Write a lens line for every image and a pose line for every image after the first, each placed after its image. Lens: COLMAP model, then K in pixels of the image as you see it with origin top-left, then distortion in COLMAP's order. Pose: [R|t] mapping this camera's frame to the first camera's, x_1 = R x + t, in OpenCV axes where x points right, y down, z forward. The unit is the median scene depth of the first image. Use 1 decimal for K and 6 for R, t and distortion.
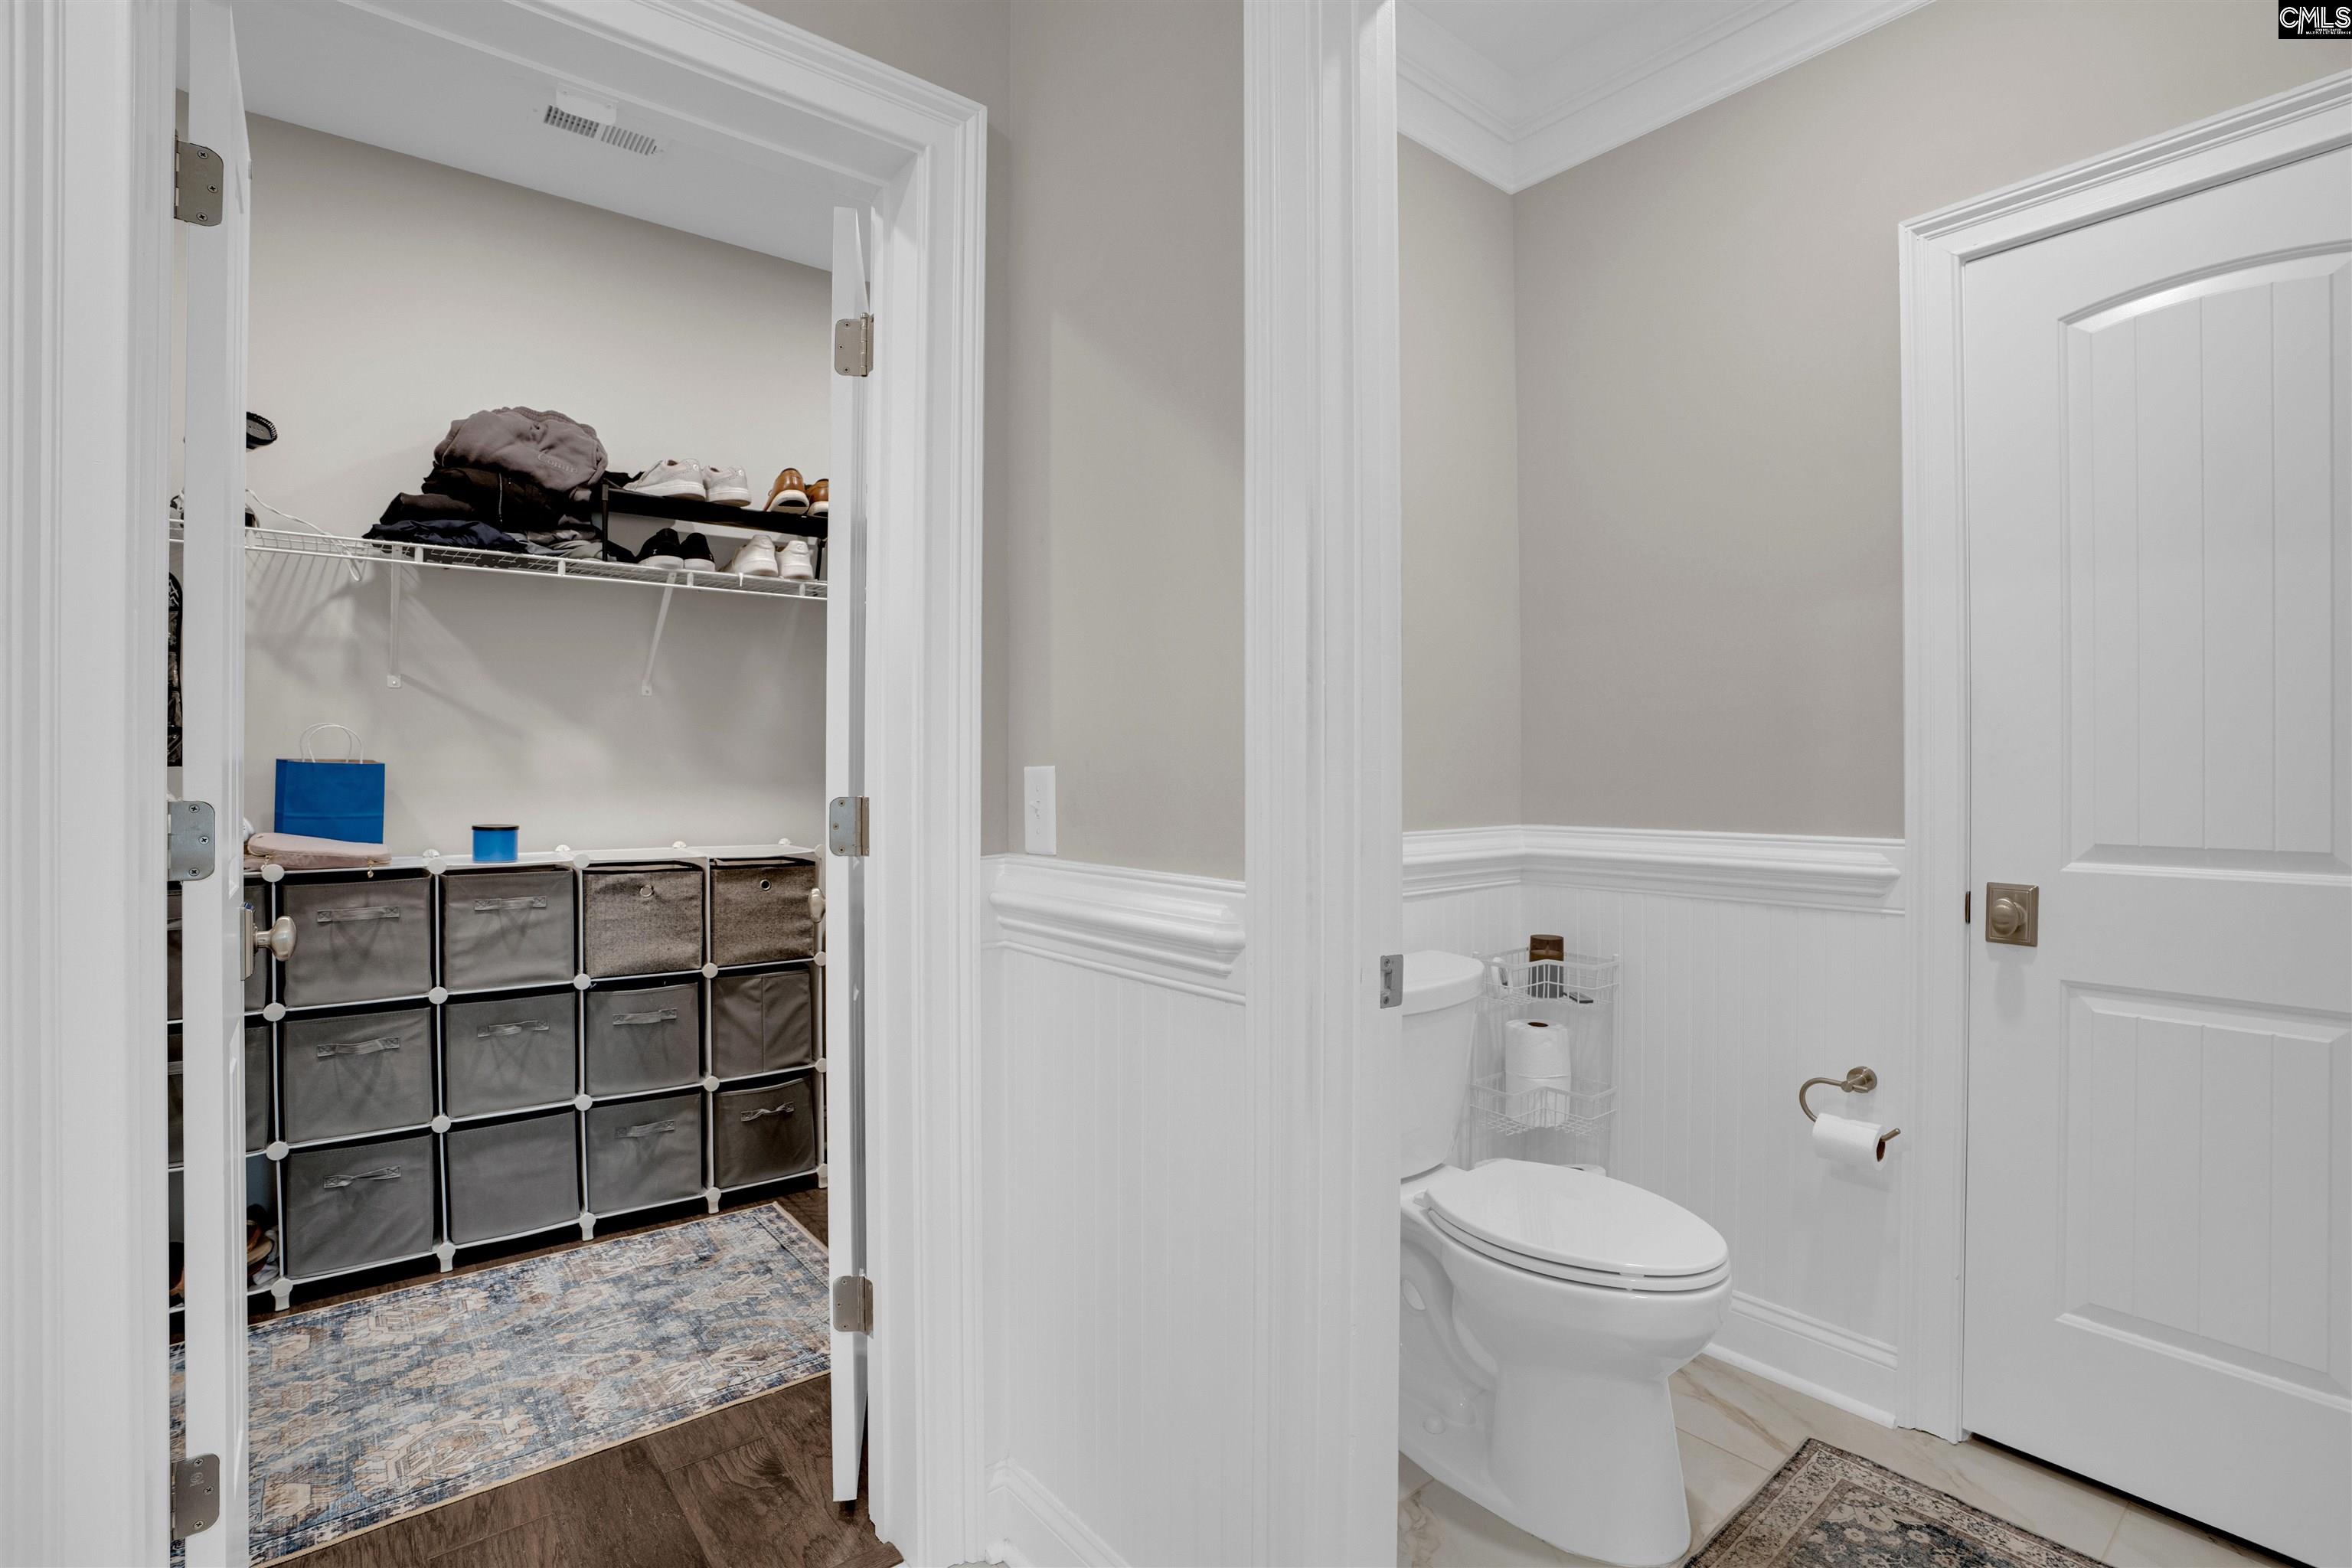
lens RADIAL K [[1085.7, 0, 1177.8], [0, 1085.7, 782.8], [0, 0, 1]] dist [-0.053568, 0.017649]
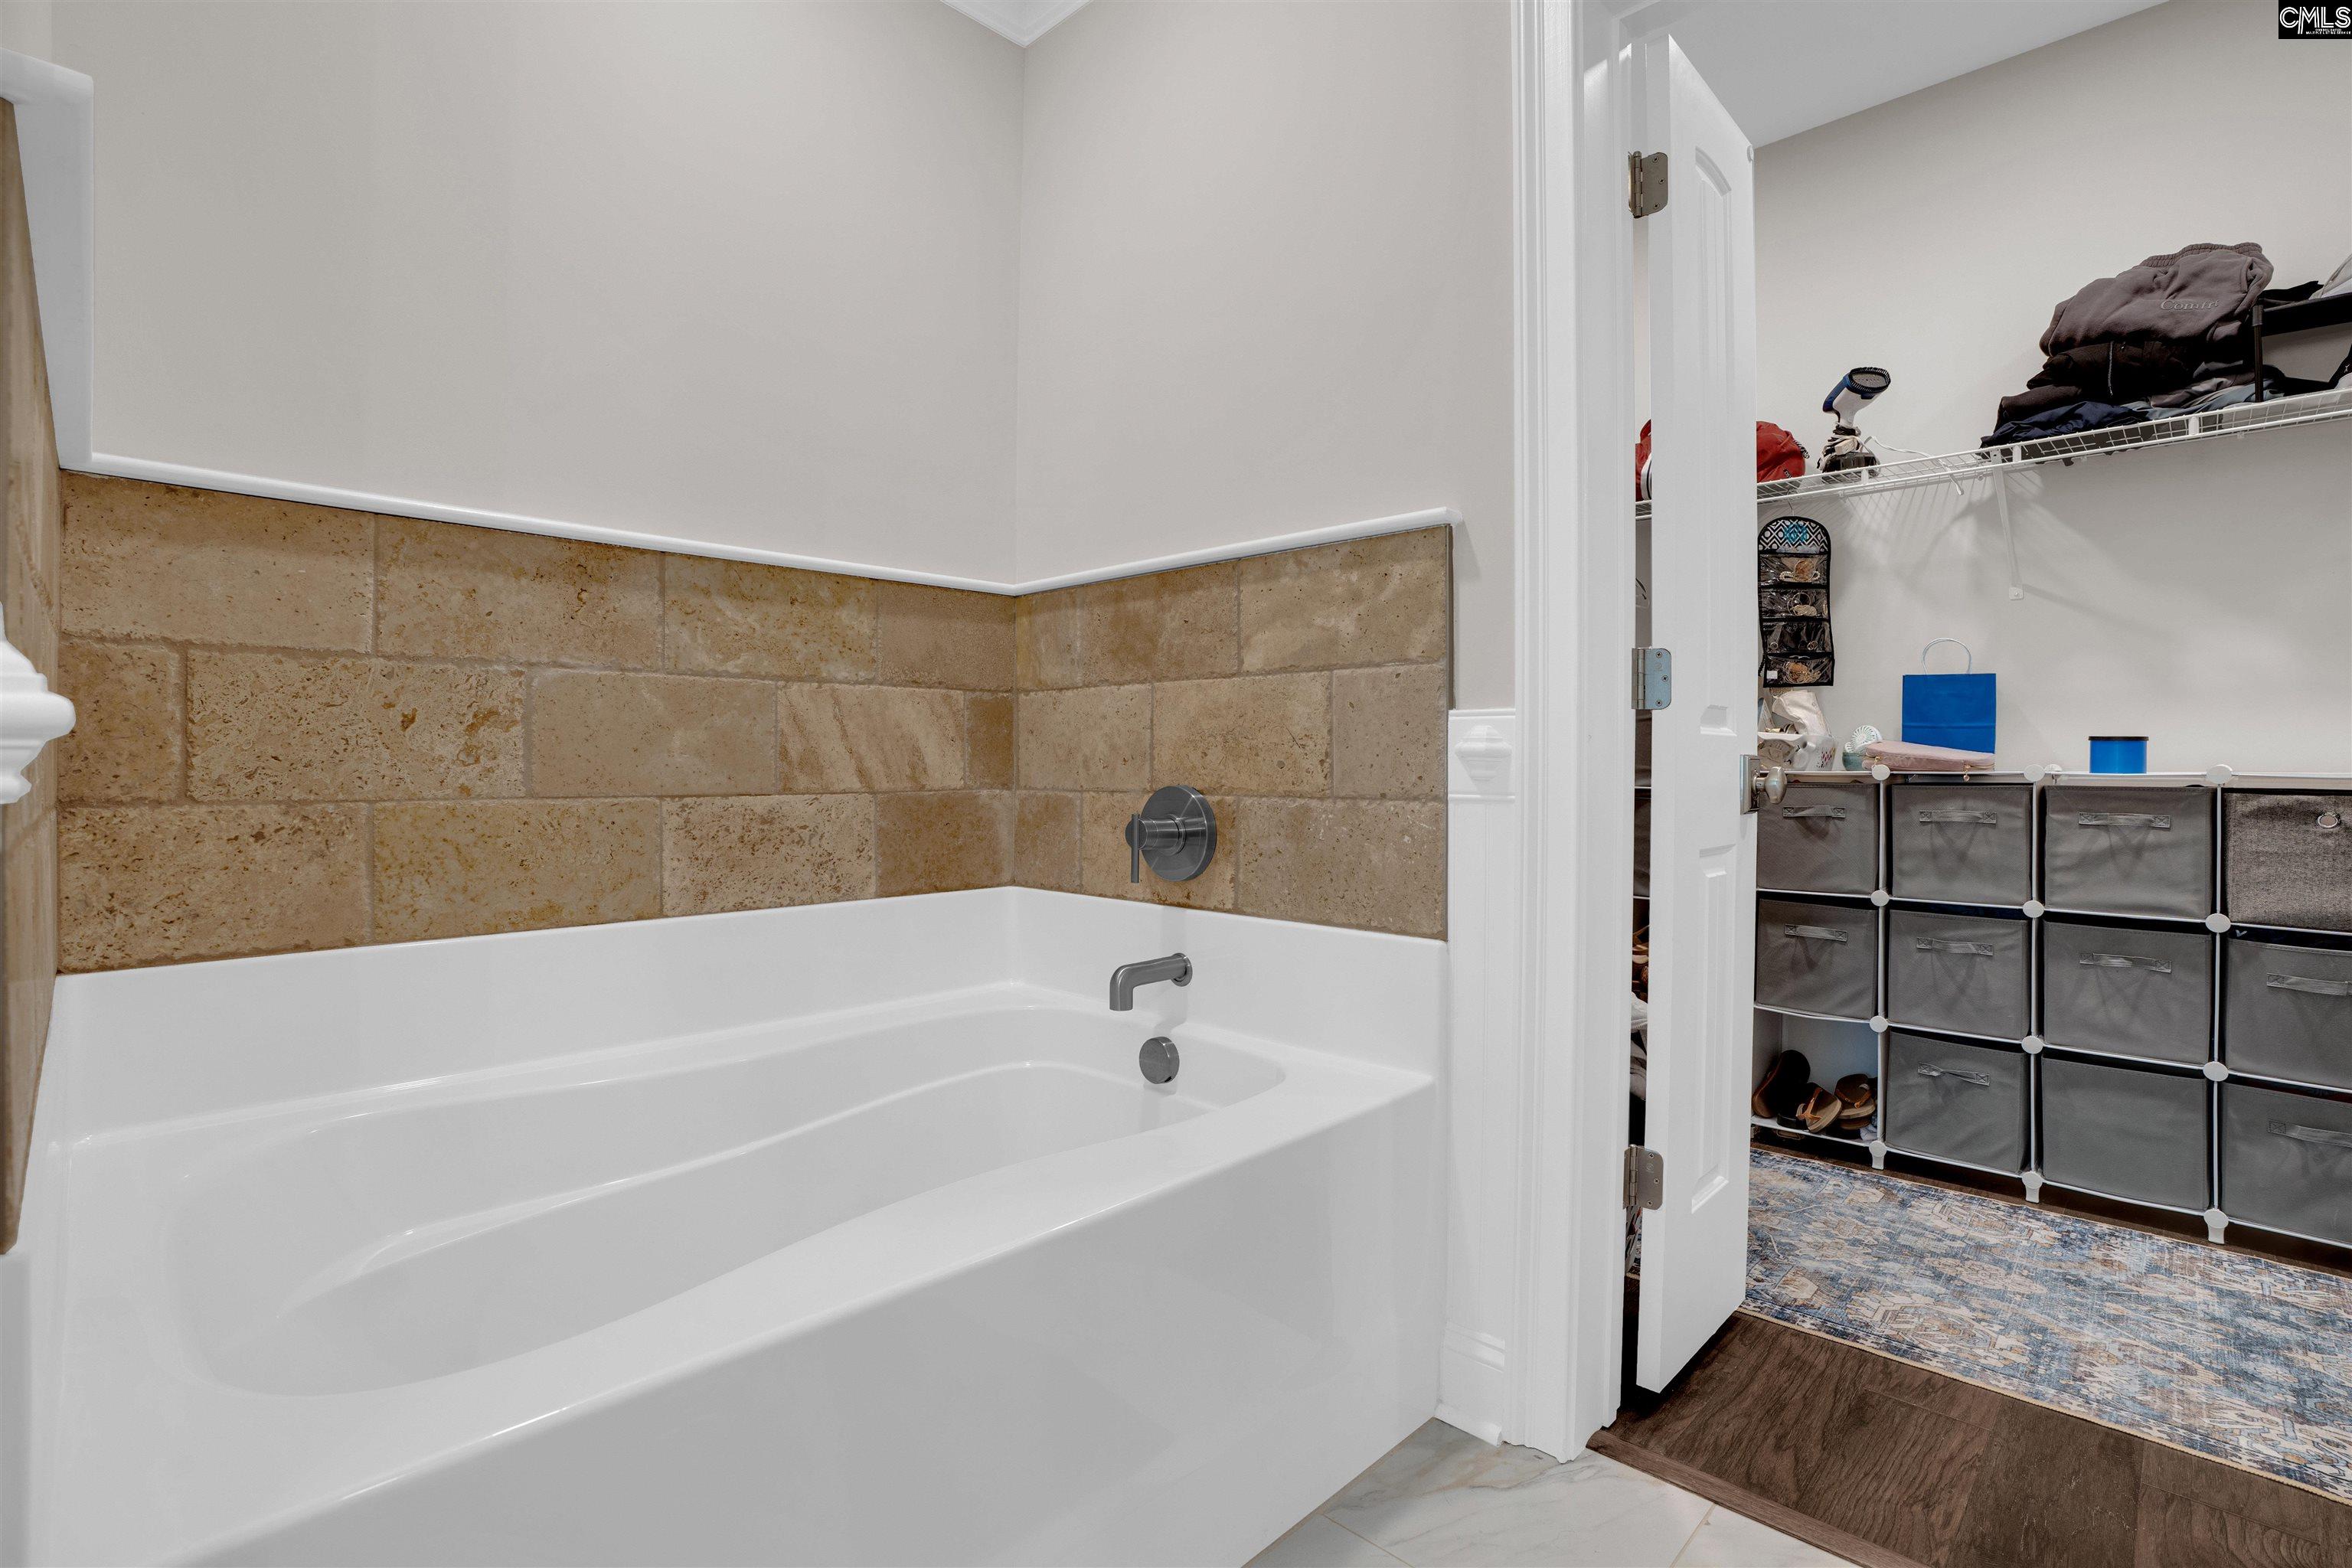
lens RADIAL K [[1085.7, 0, 1164.9], [0, 1085.7, 765.8], [0, 0, 1]] dist [-0.053568, 0.017649]
pose [[0.113296, 0.002708, -0.993558, 0.156996], [-0.014024, 0.999901, 0.001126, 0.080505], [0.993462, 0.013806, 0.113322, 0.111044]]
